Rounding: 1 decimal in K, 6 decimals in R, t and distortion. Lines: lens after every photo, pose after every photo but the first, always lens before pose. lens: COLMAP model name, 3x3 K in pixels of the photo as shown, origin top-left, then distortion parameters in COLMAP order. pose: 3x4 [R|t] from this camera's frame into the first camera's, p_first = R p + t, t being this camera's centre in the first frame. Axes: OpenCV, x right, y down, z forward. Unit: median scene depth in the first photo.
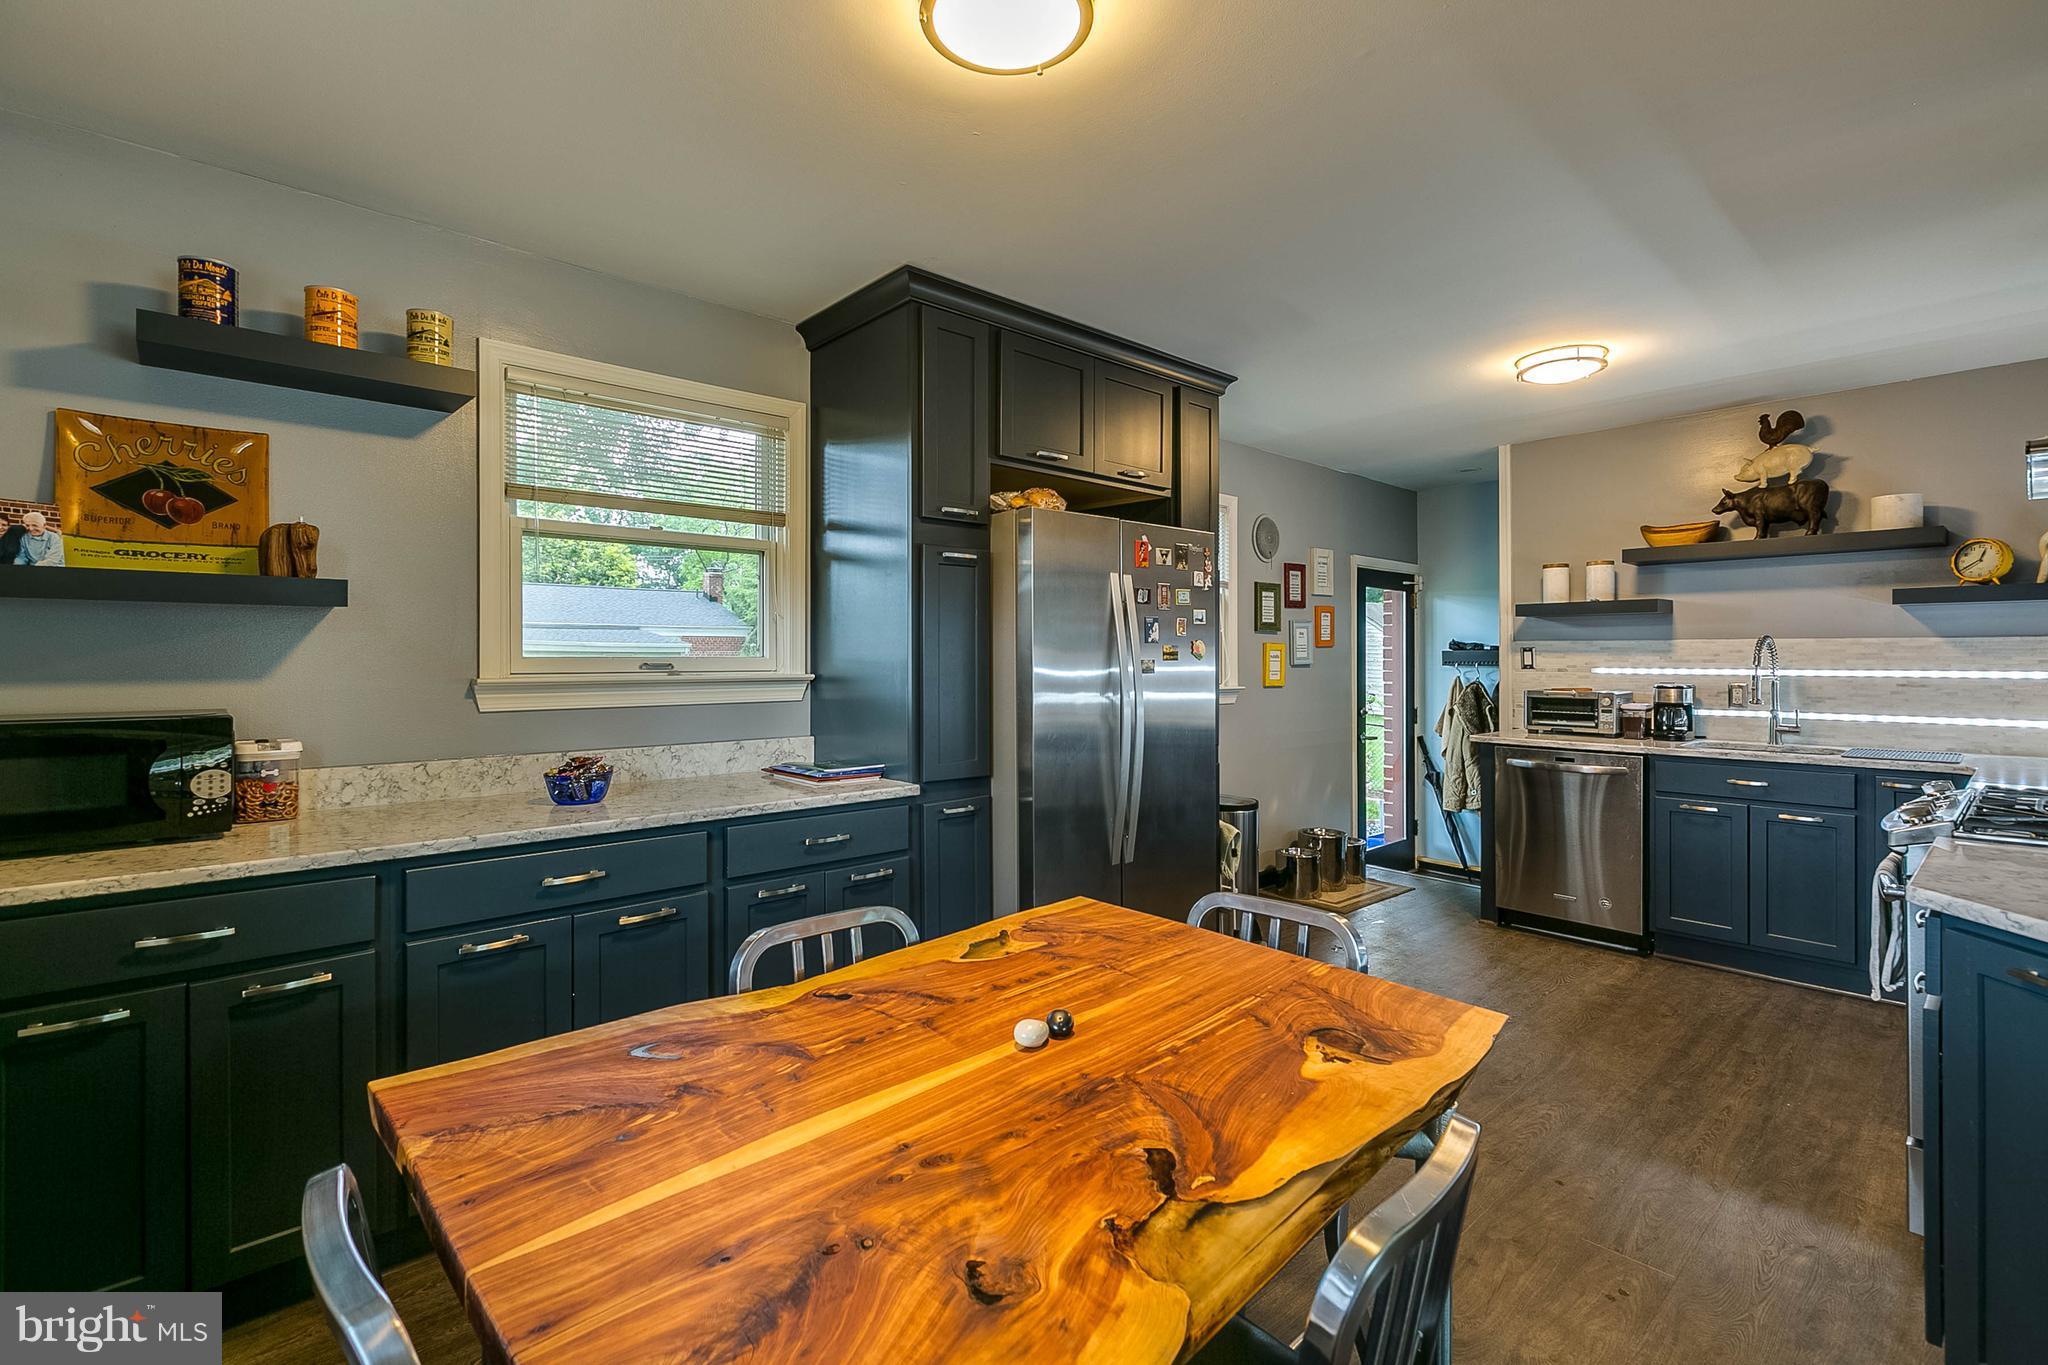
lens RADIAL K [[919.9, 0, 1008.3], [0, 919.9, 660.2], [0, 0, 1]] dist [0.003300, -0.000464]
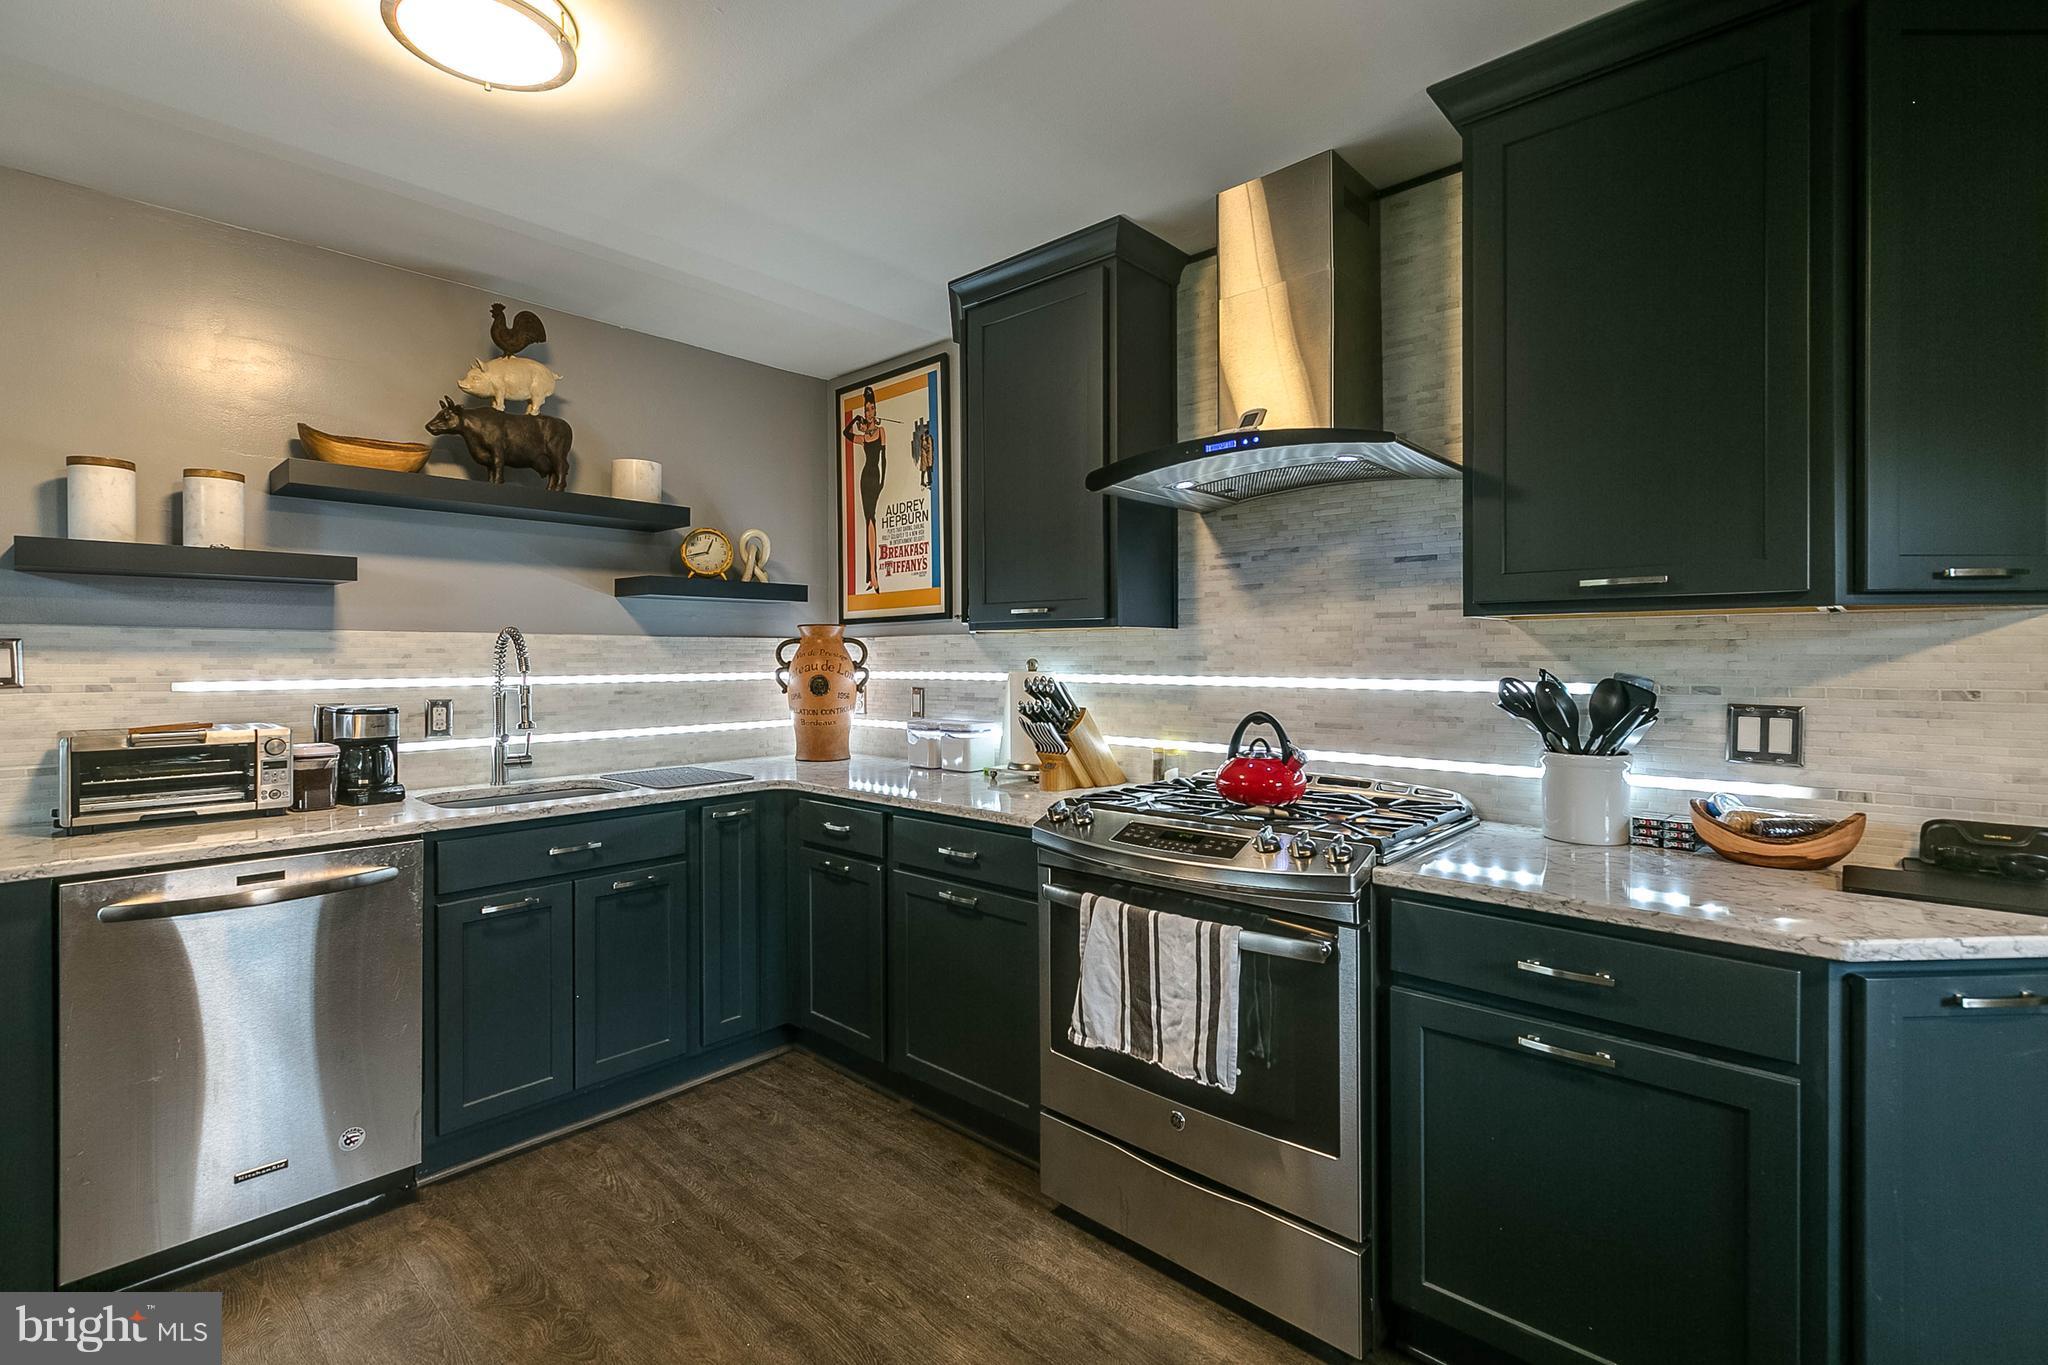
lens RADIAL K [[919.9, 0, 1008.3], [0, 919.9, 660.2], [0, 0, 1]] dist [0.003300, -0.000464]
pose [[-0.106979, -0.003264, 0.994256, 0.139068], [0.006847, 0.999968, 0.004019, -0.003635], [-0.994238, 0.007238, -0.106953, 0.968406]]
